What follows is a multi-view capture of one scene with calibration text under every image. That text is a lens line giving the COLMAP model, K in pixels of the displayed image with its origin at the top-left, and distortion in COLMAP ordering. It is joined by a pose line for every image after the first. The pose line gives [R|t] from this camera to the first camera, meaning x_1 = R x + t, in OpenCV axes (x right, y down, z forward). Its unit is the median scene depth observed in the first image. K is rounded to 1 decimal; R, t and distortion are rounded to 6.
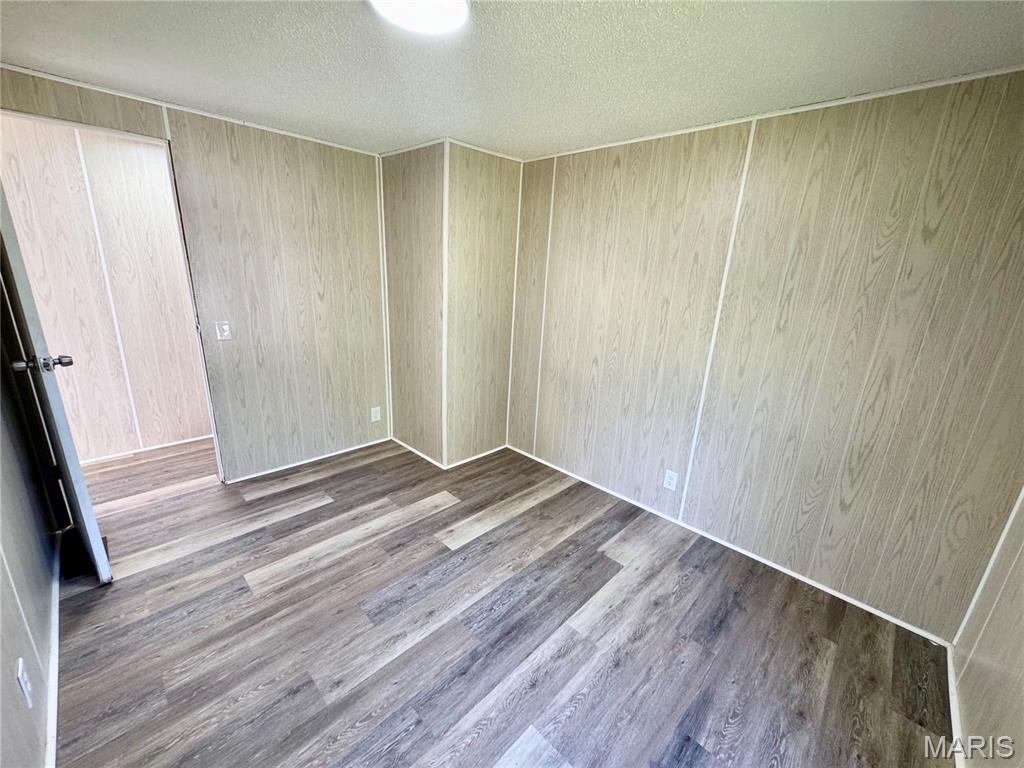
lens RADIAL K [[409.1, 0, 511.2], [0, 409.1, 383.4], [0, 0, 1]] dist [-0.001550, -0.000119]
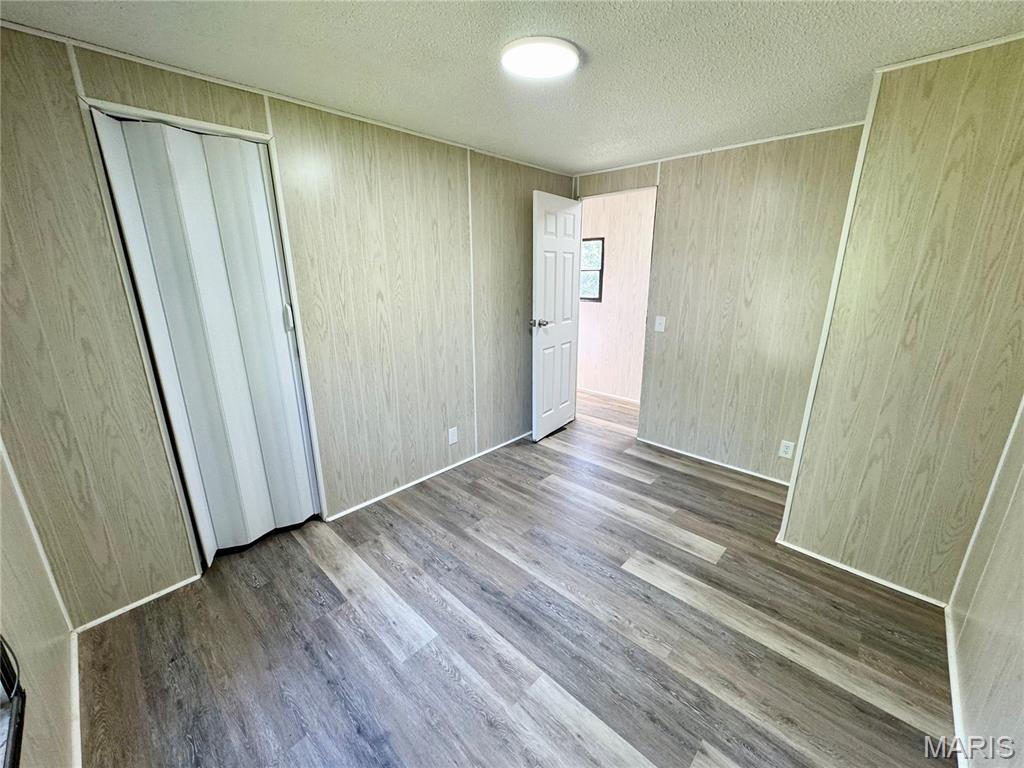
lens RADIAL K [[409.1, 0, 511.2], [0, 409.1, 383.4], [0, 0, 1]] dist [-0.001550, -0.000119]
pose [[0.011173, 0.228262, -0.973536, 0.692372], [-0.263204, 0.939935, 0.217363, -0.130897], [0.964676, 0.253809, 0.070581, 0.597885]]
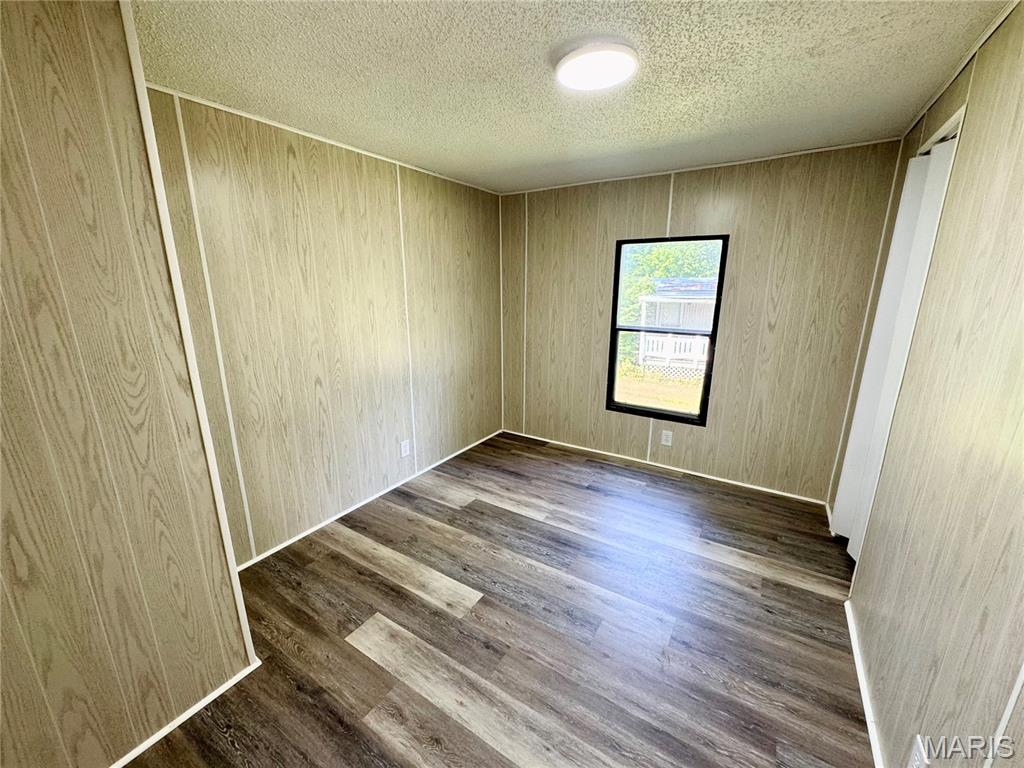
lens RADIAL K [[409.1, 0, 511.2], [0, 409.1, 383.4], [0, 0, 1]] dist [-0.001550, -0.000119]
pose [[-0.199623, -0.279557, 0.939148, -0.888643], [0.254572, 0.910731, 0.325210, -0.295862], [-0.946226, 0.304000, -0.110635, 0.925362]]
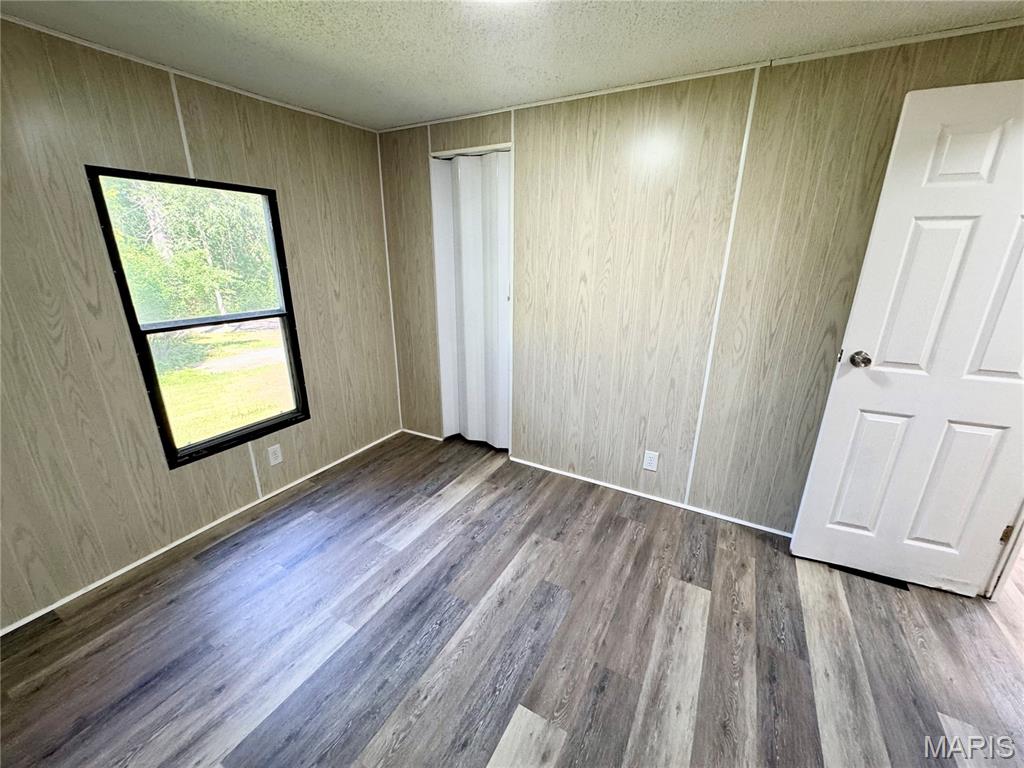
lens RADIAL K [[409.1, 0, 511.2], [0, 409.1, 383.4], [0, 0, 1]] dist [-0.001550, -0.000119]
pose [[-0.964719, 0.029841, -0.261587, 0.019032], [-0.118025, 0.839115, 0.530995, -0.344800], [0.235347, 0.543135, -0.805988, 1.267267]]
